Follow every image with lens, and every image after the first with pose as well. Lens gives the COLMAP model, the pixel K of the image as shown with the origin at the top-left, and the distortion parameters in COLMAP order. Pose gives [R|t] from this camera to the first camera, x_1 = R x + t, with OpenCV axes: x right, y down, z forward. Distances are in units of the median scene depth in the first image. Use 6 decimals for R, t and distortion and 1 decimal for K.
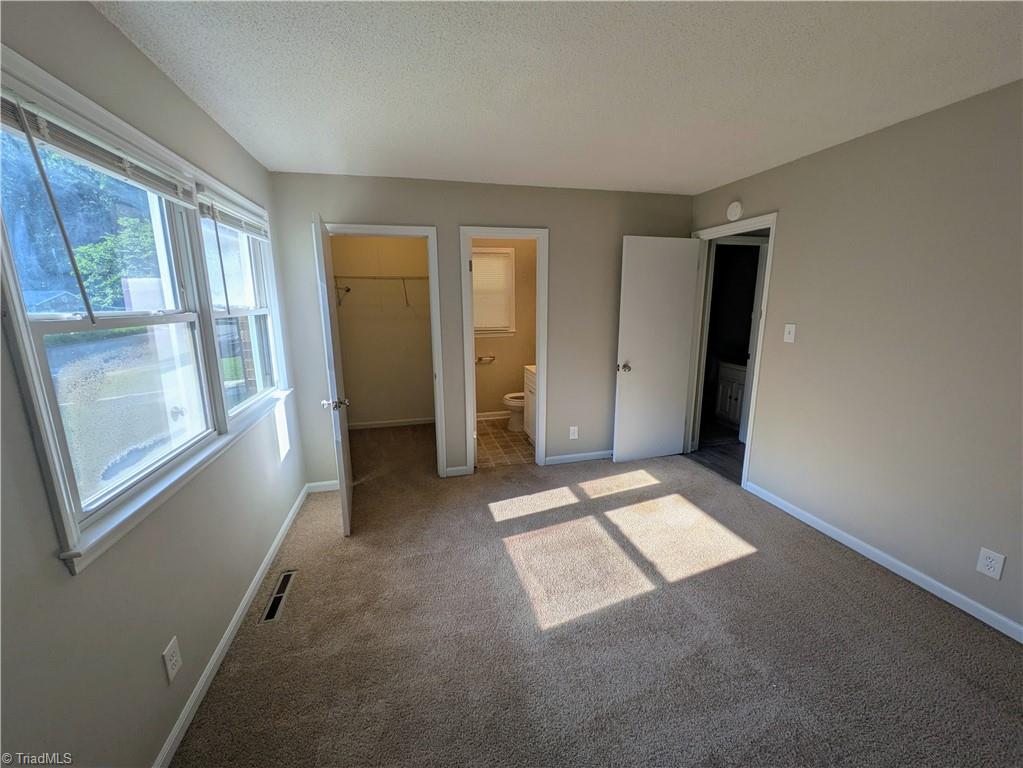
lens RADIAL K [[402.7, 0, 508.7], [0, 402.7, 382.6], [0, 0, 1]] dist [0.000837, 0.000279]
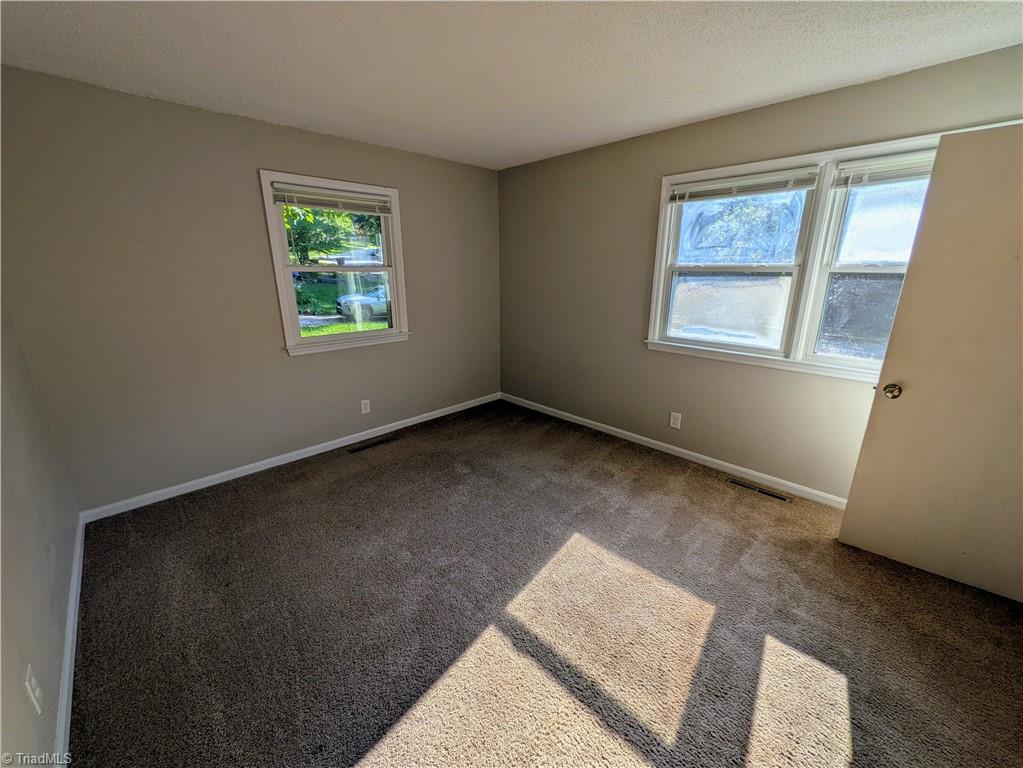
lens RADIAL K [[402.7, 0, 508.7], [0, 402.7, 382.6], [0, 0, 1]] dist [0.000837, 0.000279]
pose [[-0.862018, 0.159190, -0.481231, 0.578883], [-0.086431, 0.889336, 0.449011, -0.247502], [0.499454, 0.428649, -0.752865, 1.198256]]
